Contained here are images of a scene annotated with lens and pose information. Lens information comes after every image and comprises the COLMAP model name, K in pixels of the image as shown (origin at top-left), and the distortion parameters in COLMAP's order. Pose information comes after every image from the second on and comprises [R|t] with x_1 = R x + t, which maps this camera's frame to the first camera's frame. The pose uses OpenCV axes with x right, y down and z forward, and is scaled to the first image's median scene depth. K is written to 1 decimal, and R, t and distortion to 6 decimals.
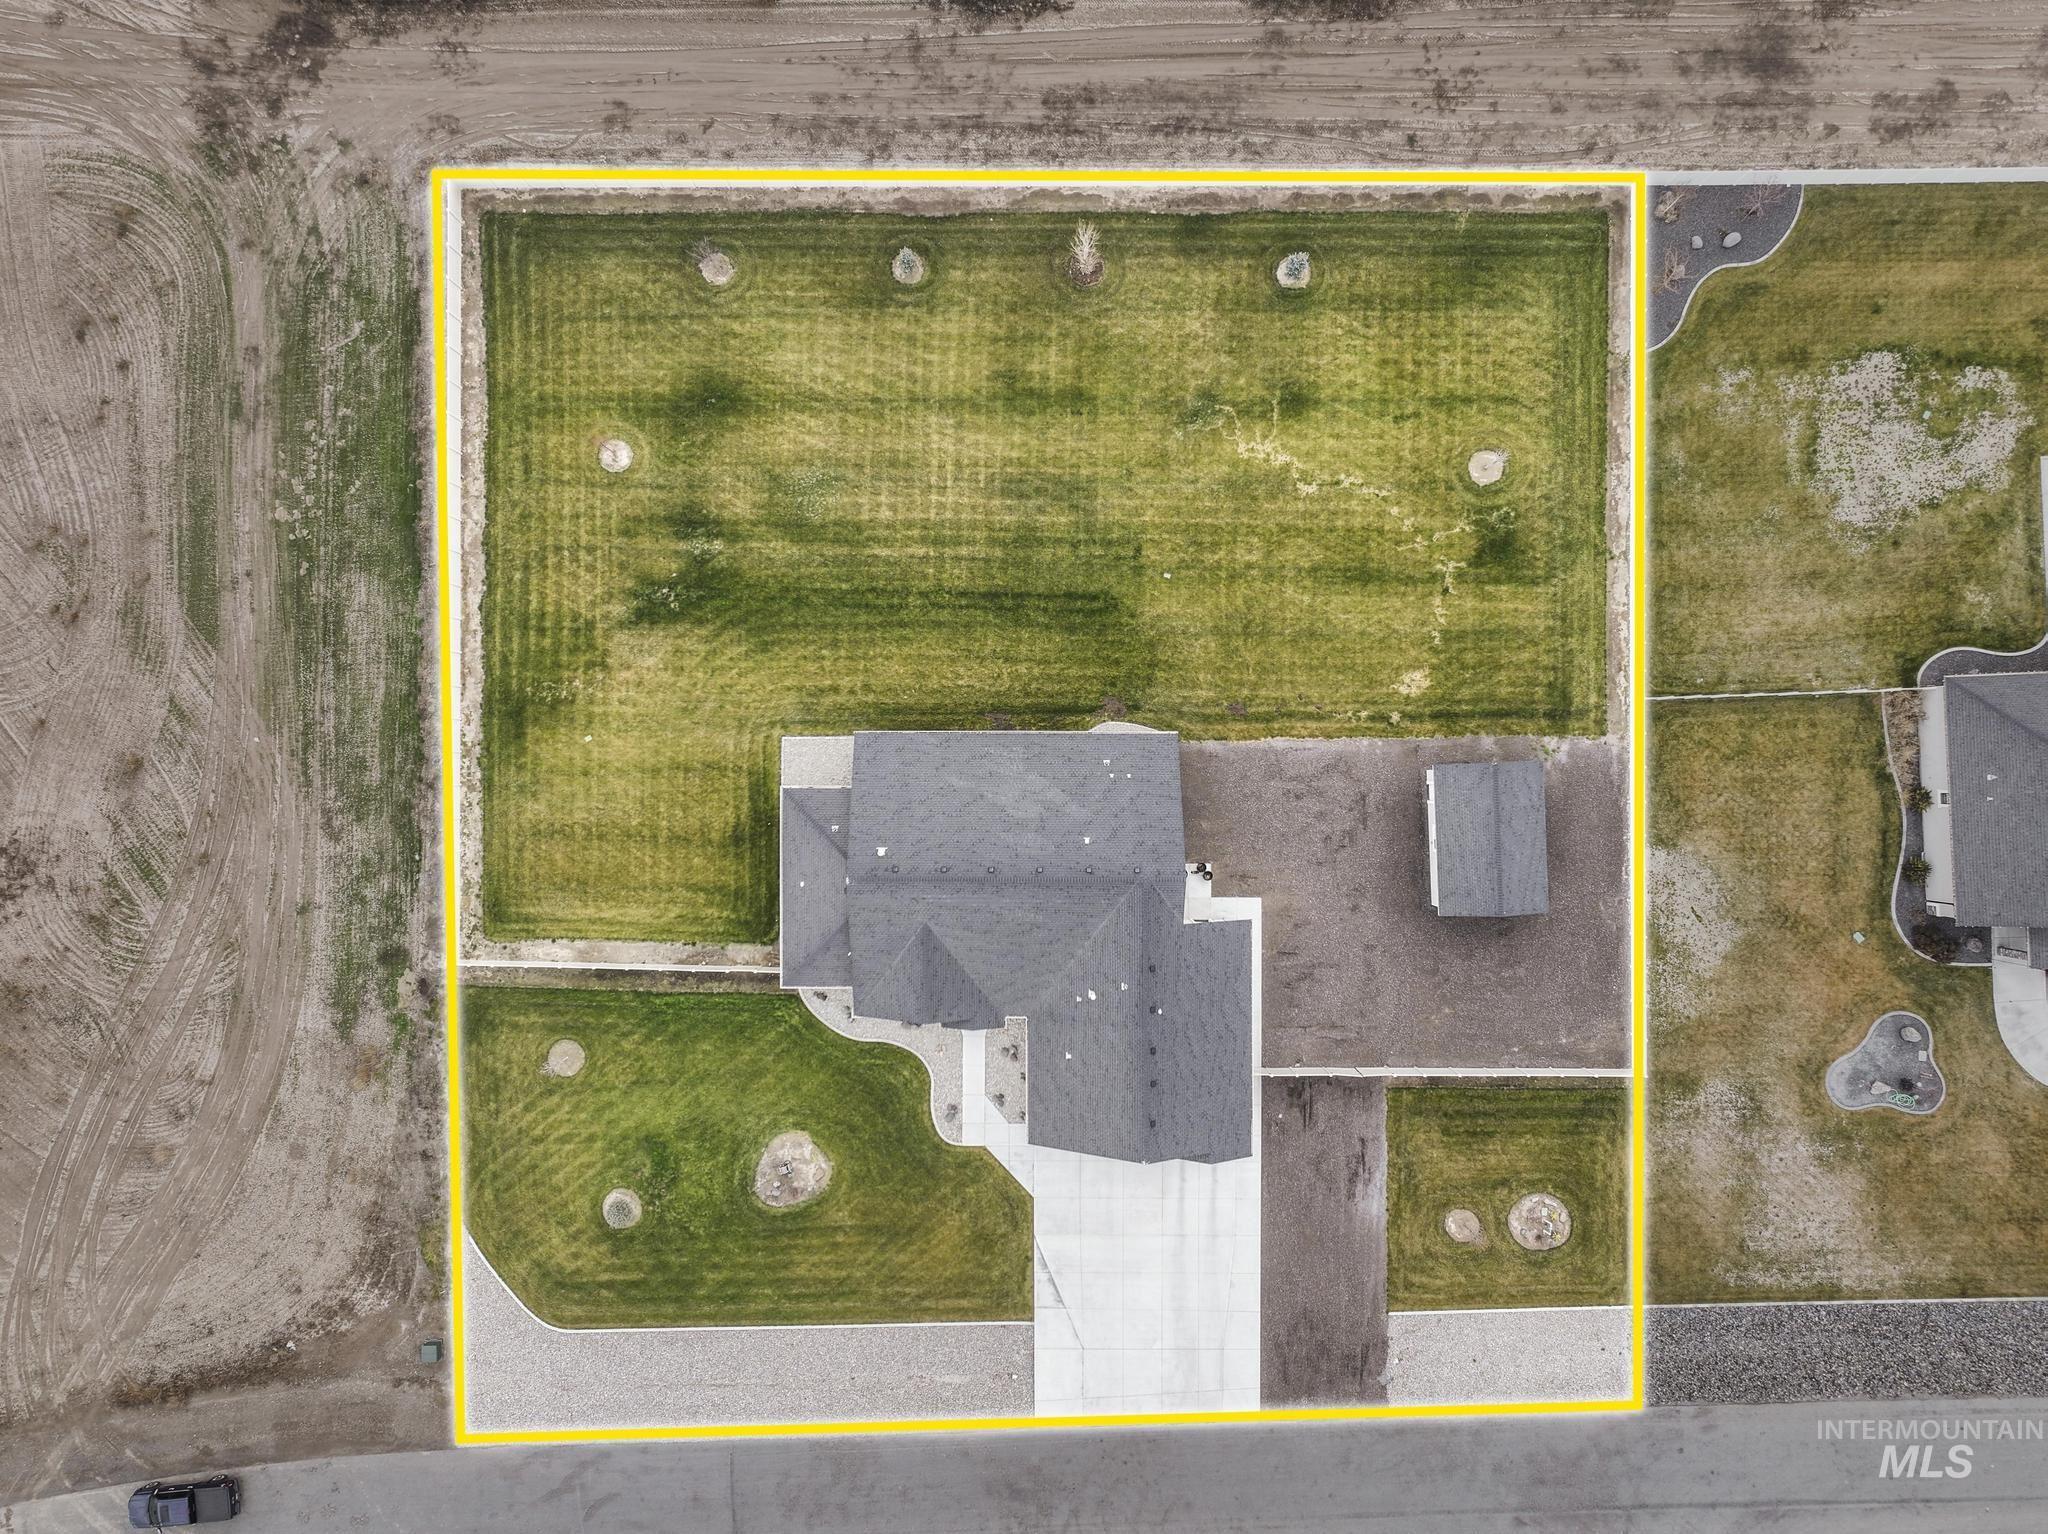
lens RADIAL K [[1462.3, 0, 1024.0], [0, 1462.3, 767.0], [0, 0, 1]] dist [-0.000462, 0.001405]
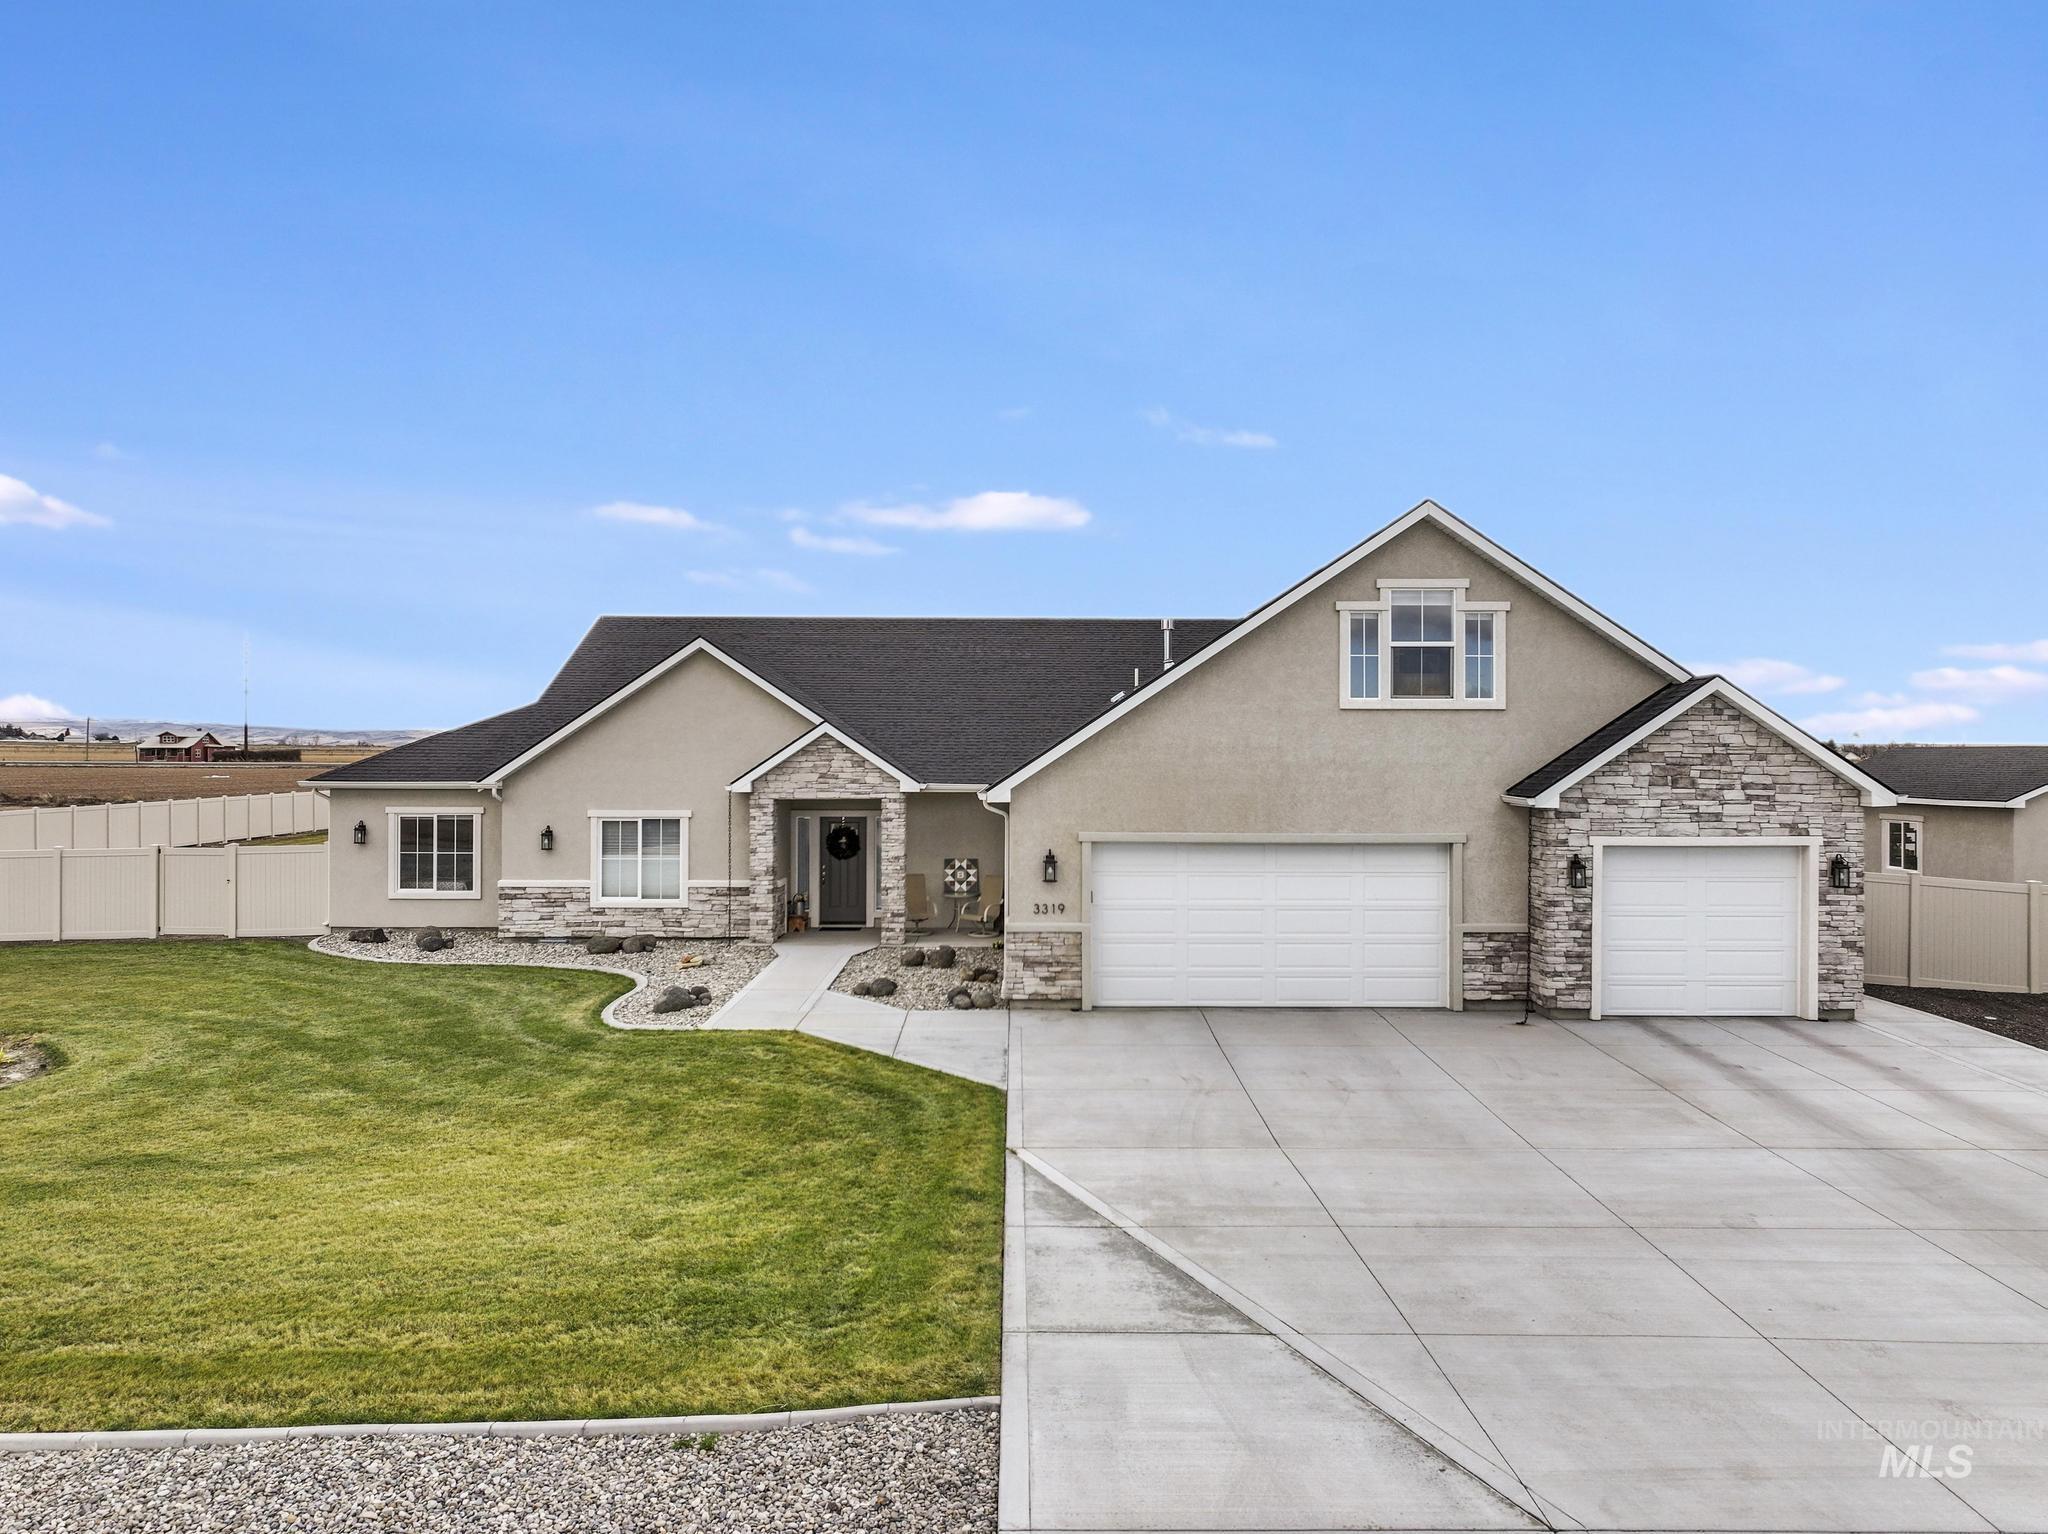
lens RADIAL K [[1462.3, 0, 1024.0], [0, 1462.3, 767.0], [0, 0, 1]] dist [-0.000462, 0.001405]
pose [[0.999815, 0.018976, 0.003160, 0.007440], [0.002858, 0.015951, -0.999869, 0.483208], [-0.019024, 0.999693, 0.015893, 0.947815]]
